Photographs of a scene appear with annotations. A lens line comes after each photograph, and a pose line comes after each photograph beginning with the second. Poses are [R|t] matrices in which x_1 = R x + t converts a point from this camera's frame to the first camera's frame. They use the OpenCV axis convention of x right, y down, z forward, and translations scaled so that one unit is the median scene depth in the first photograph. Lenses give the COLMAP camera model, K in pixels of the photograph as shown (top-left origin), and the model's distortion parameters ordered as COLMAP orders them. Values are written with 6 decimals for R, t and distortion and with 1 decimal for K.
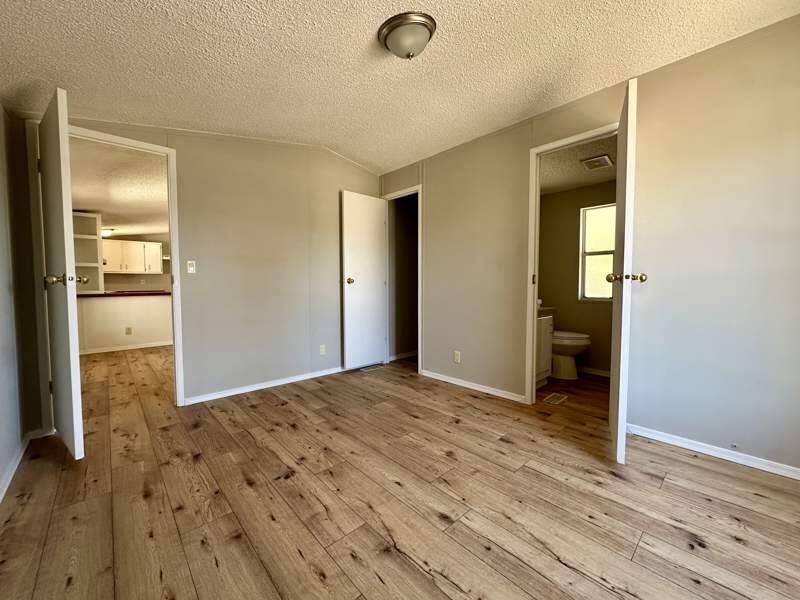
lens RADIAL K [[319.5, 0, 401.0], [0, 319.5, 299.1], [0, 0, 1]] dist [0.000401, 0.000050]
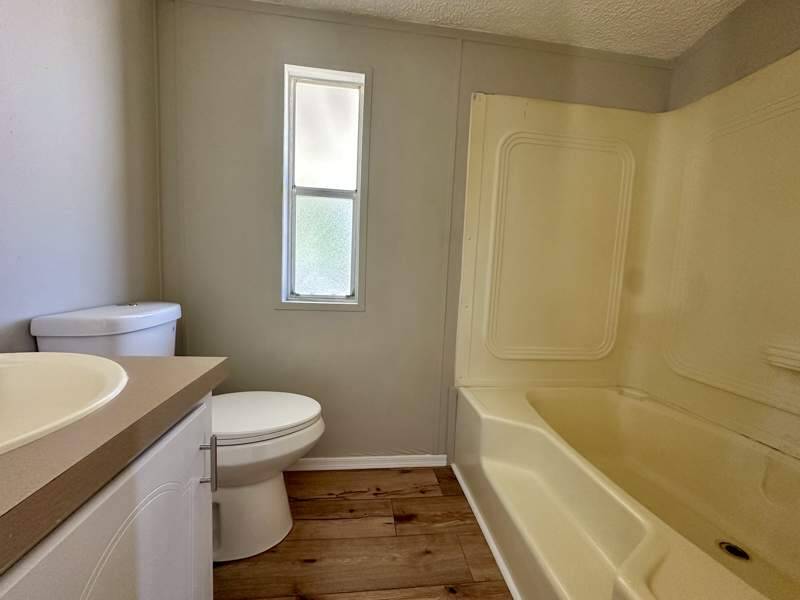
lens RADIAL K [[319.5, 0, 399.2], [0, 319.5, 300.2], [0, 0, 1]] dist [0.000401, 0.000050]
pose [[0.585062, -0.049467, 0.809479, 0.316531], [-0.004166, 0.997942, 0.063995, -0.027061], [-0.810978, -0.040813, 0.583652, 0.646161]]
